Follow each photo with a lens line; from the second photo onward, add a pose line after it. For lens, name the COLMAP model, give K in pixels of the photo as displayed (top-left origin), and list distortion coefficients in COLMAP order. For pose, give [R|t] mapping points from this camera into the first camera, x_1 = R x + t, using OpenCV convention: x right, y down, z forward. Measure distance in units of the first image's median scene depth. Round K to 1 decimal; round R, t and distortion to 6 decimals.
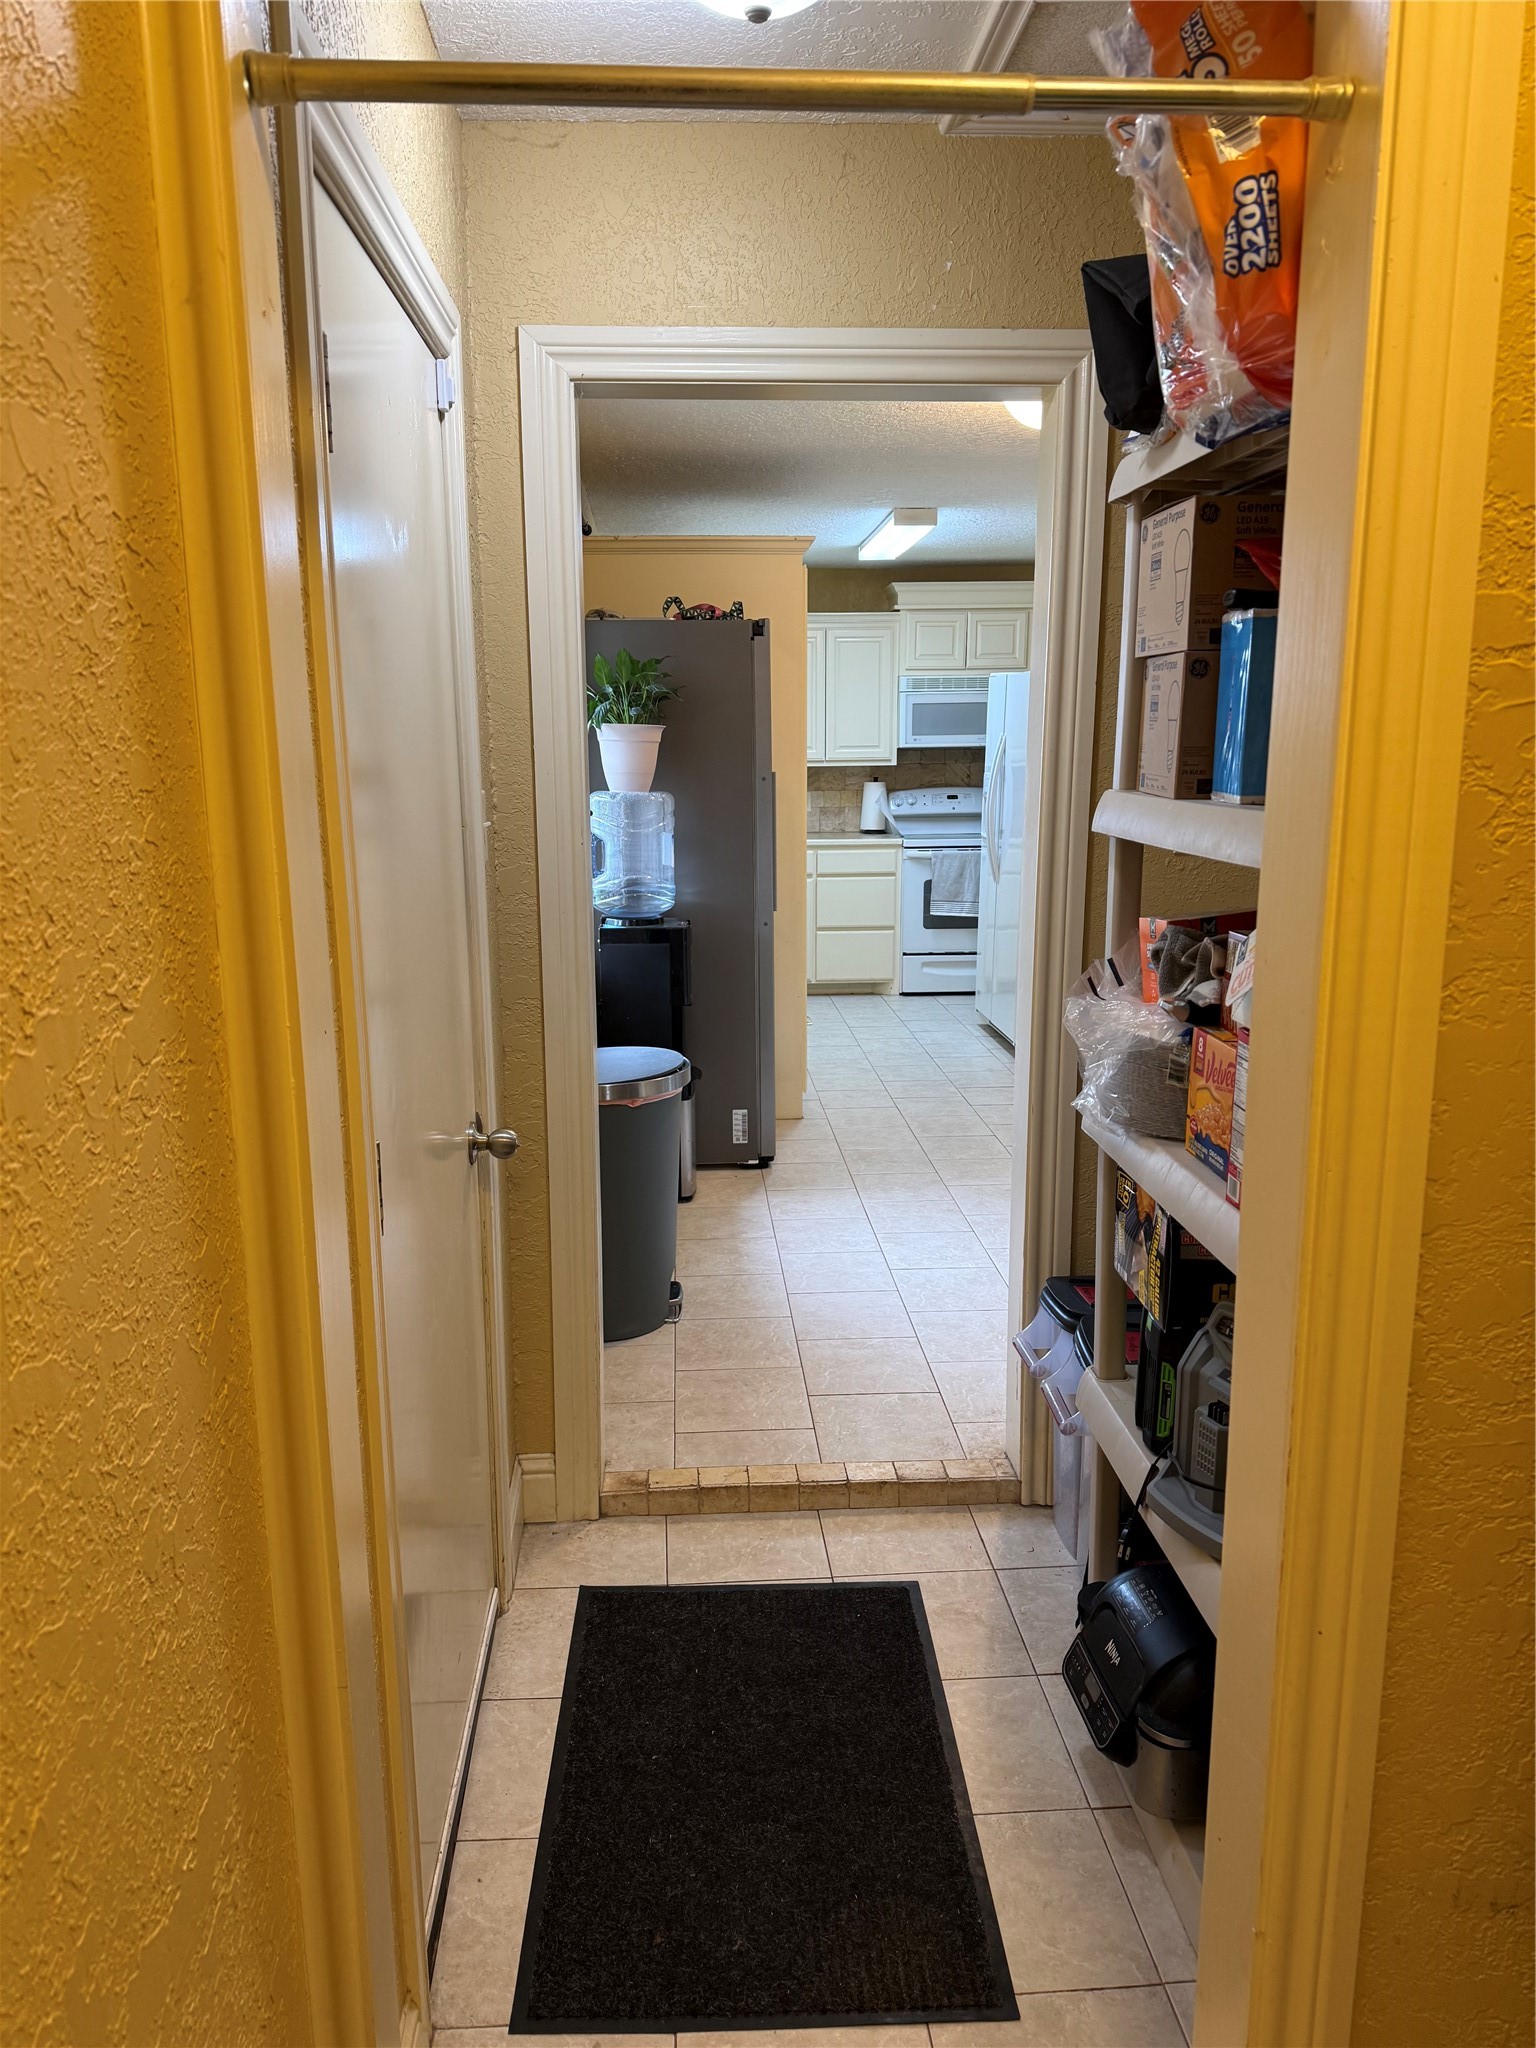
lens RADIAL K [[1455.6, 0, 768.7], [0, 1455.6, 1031.4], [0, 0, 1]] dist [0.248722, -0.373408]
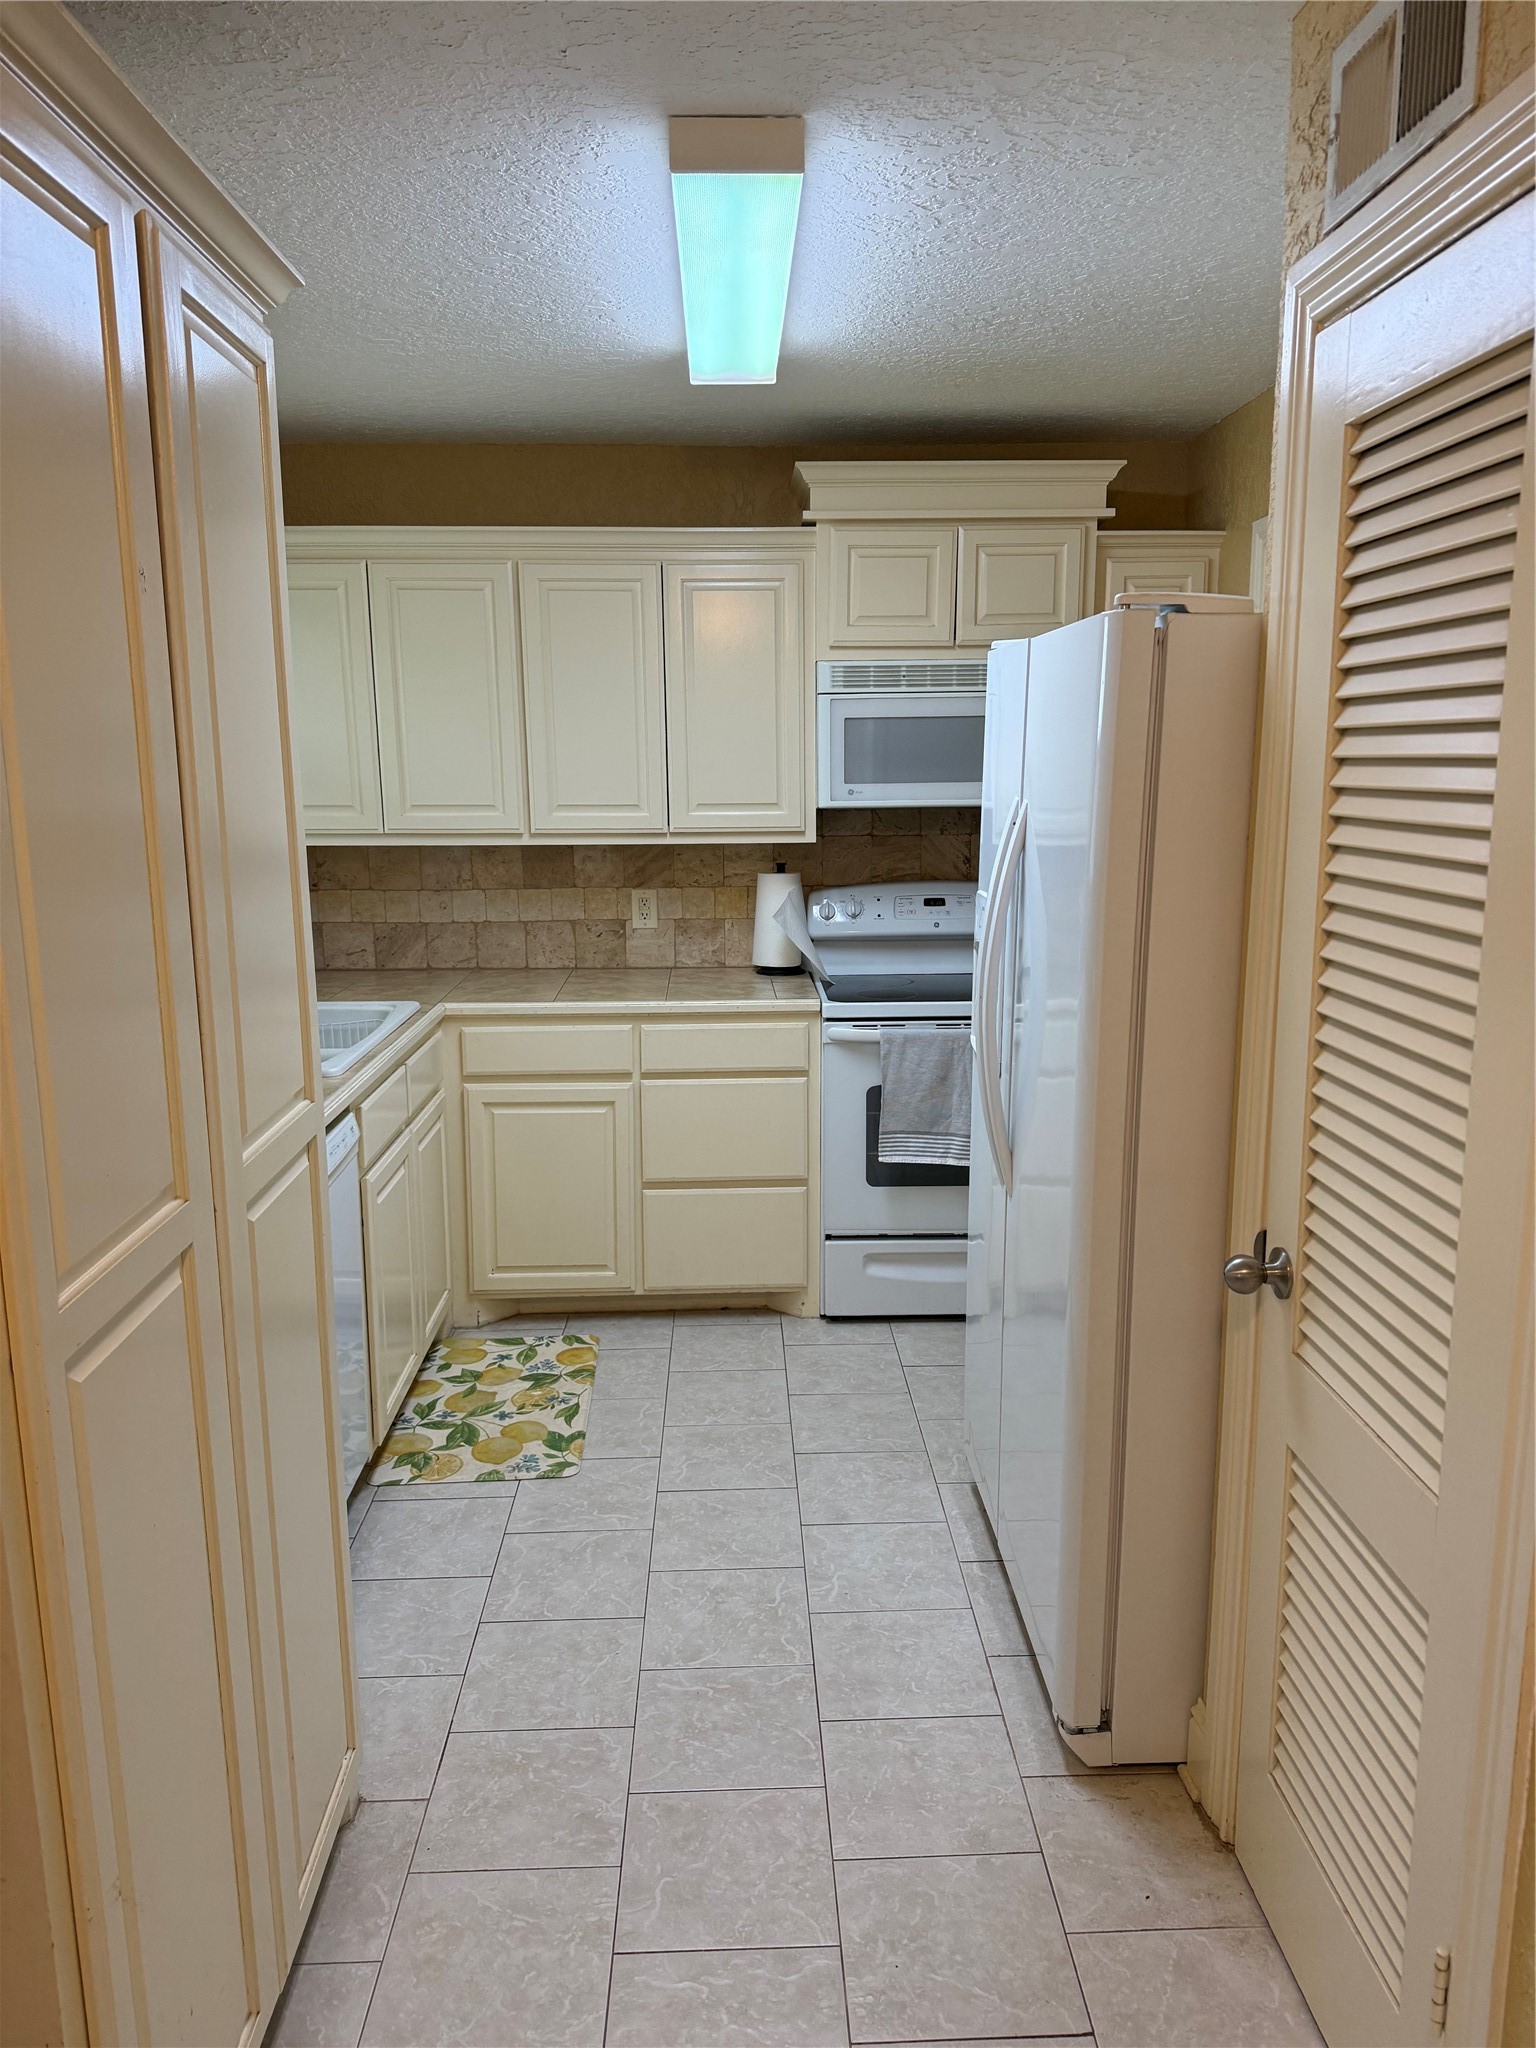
lens RADIAL K [[1455.6, 0, 768.7], [0, 1455.6, 1031.4], [0, 0, 1]] dist [0.248722, -0.373408]
pose [[0.999445, 0.001745, -0.033277, 0.089216], [-0.002326, 0.999846, -0.017408, -0.111394], [0.033241, 0.017475, 0.999295, 0.520936]]
